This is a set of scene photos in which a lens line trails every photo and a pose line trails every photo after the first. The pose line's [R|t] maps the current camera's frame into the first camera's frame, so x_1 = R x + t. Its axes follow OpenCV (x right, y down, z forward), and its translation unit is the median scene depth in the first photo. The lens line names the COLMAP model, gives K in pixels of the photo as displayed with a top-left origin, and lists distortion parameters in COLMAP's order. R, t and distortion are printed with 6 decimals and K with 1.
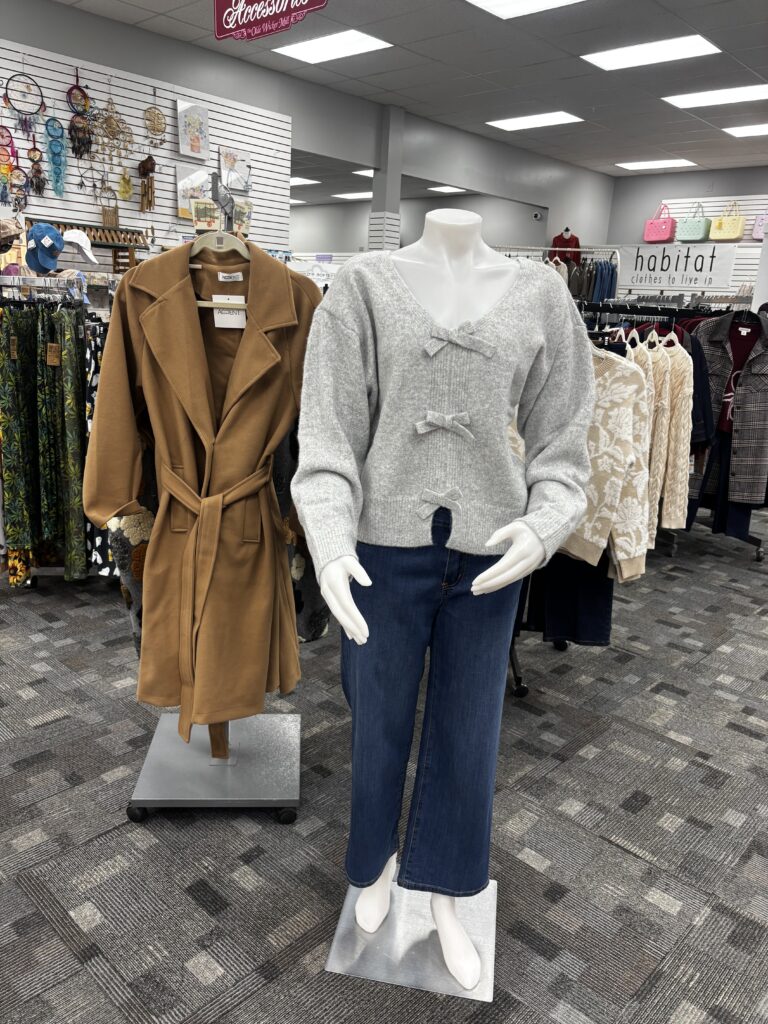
lens RADIAL K [[775.8, 0, 387.6], [0, 775.8, 518.4], [0, 0, 1]] dist [0.051431, -0.050008]
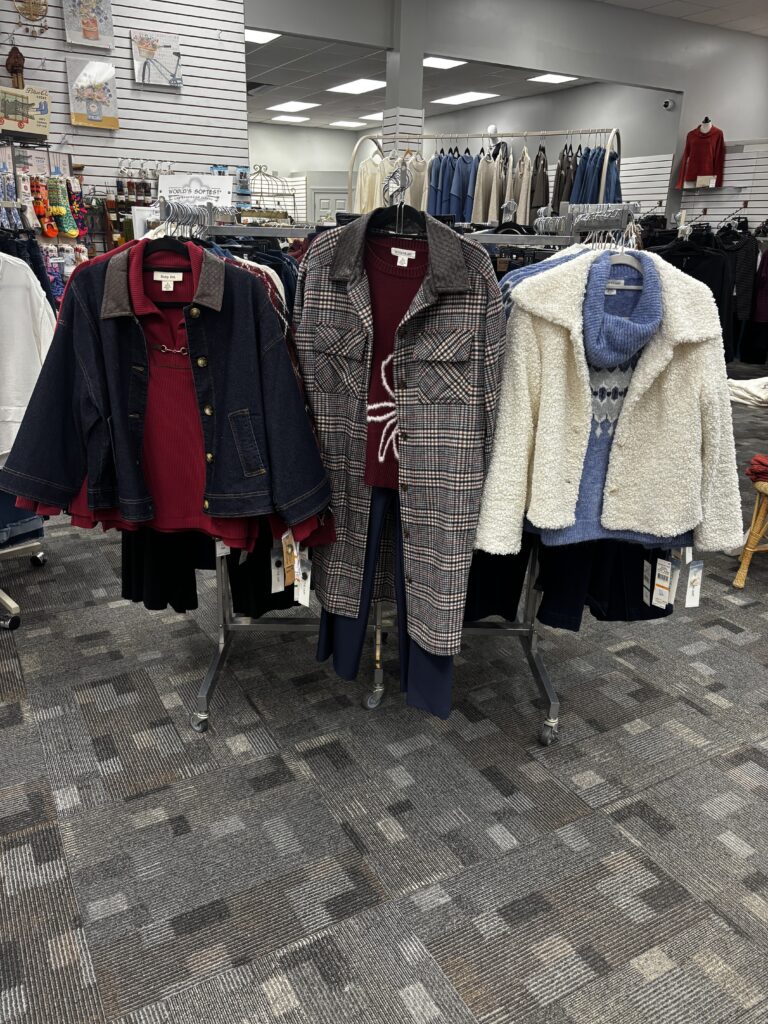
lens RADIAL K [[775.8, 0, 384.4], [0, 775.8, 507.8], [0, 0, 1]] dist [0.051431, -0.050008]
pose [[0.951136, 0.076737, -0.299085, 0.933667], [-0.058049, 0.995794, 0.070888, -0.215208], [0.303267, -0.050062, 0.951590, 0.949639]]
